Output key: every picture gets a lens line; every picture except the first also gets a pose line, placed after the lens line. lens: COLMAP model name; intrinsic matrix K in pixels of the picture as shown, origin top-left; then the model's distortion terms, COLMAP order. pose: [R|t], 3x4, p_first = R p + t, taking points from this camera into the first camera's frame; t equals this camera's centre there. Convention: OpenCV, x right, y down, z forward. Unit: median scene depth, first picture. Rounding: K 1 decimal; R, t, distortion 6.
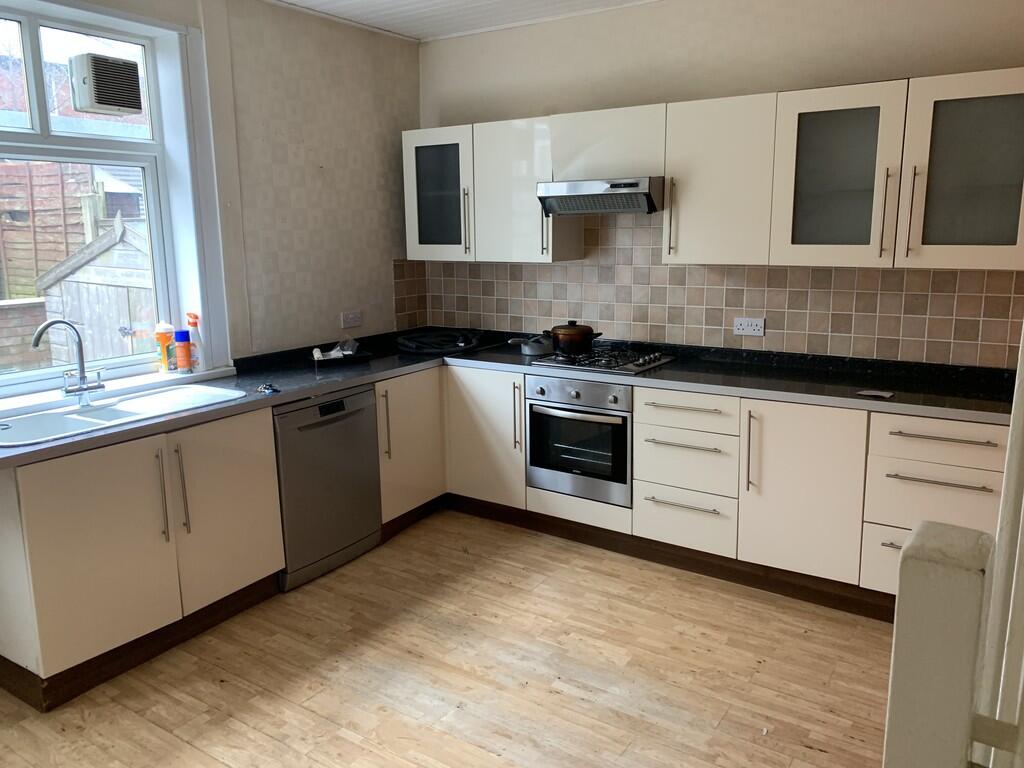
lens RADIAL K [[785.5, 0, 512.0], [0, 785.5, 384.0], [0, 0, 1]] dist [0.065837, -0.058784]
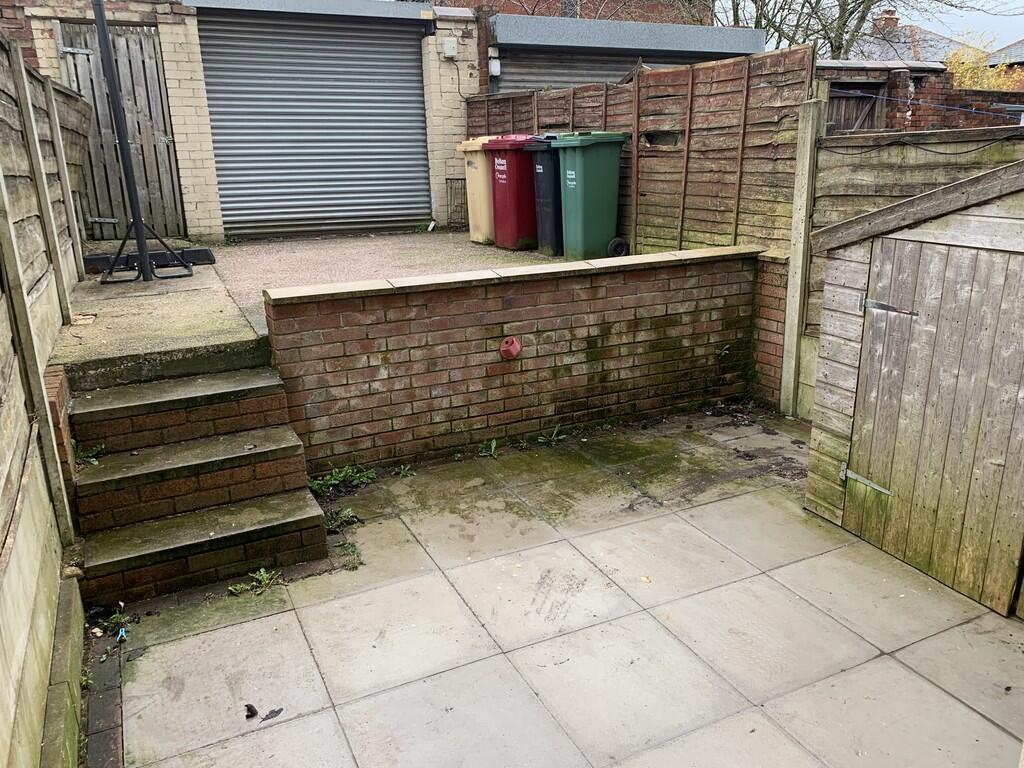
lens RADIAL K [[785.5, 0, 512.0], [0, 785.5, 384.0], [0, 0, 1]] dist [0.065837, -0.058784]
pose [[0.870180, 0.128261, -0.475748, -0.429300], [-0.084194, 0.990031, 0.112913, -0.054572], [0.485488, -0.058200, 0.872304, 0.279408]]
